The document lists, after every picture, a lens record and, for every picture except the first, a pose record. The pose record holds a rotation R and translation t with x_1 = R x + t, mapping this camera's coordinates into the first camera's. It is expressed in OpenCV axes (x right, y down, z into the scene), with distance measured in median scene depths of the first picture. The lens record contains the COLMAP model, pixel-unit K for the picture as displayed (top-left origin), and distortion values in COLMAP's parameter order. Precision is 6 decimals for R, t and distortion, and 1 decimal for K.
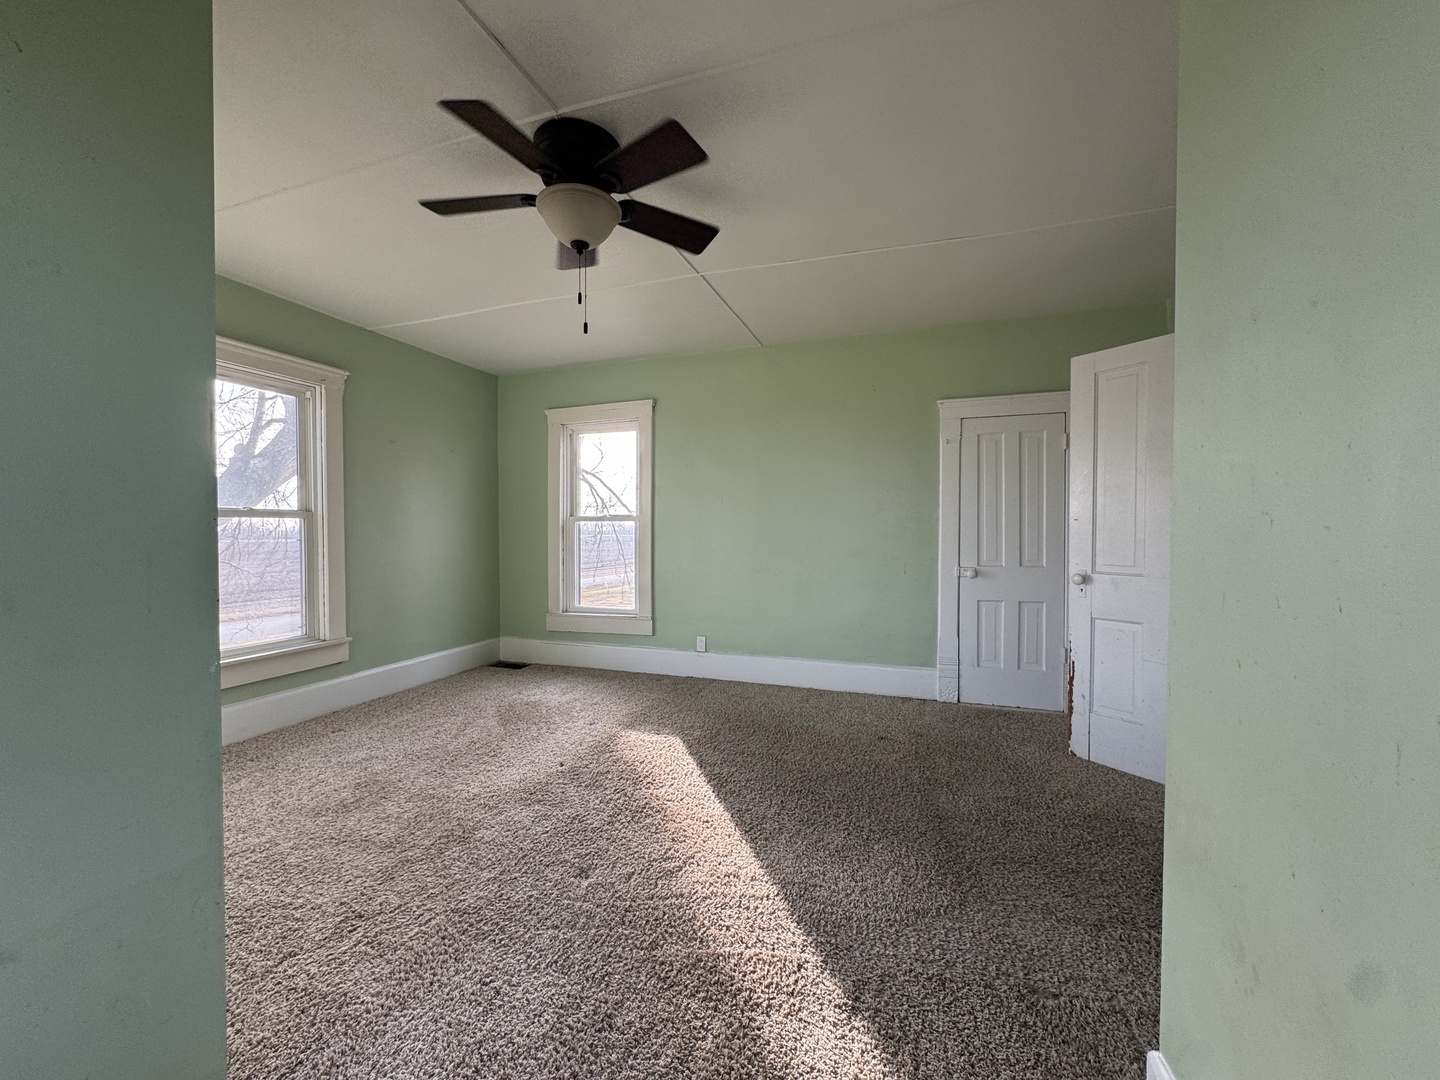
lens RADIAL K [[579.6, 0, 723.2], [0, 579.6, 538.7], [0, 0, 1]] dist [-0.001234, 0.000162]
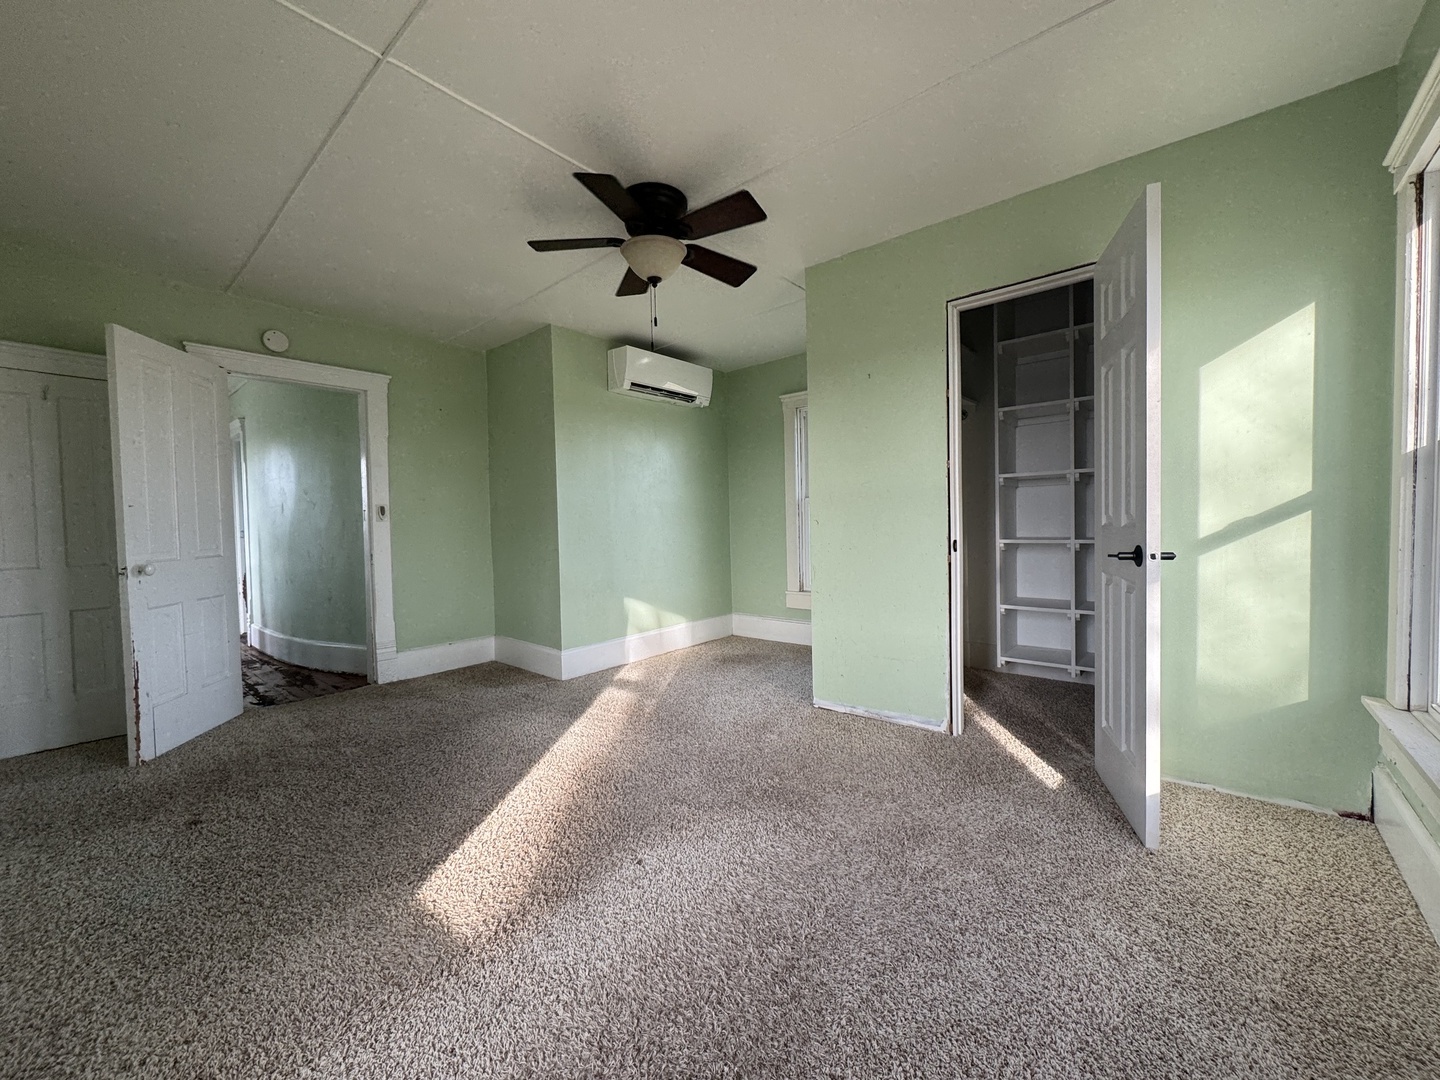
lens RADIAL K [[579.6, 0, 718.3], [0, 579.6, 539.1], [0, 0, 1]] dist [-0.001234, 0.000162]
pose [[-0.929896, 0.007365, 0.367749, -0.584734], [0.025371, 0.998703, 0.044153, 0.002738], [-0.366947, 0.050388, -0.928876, 1.511928]]
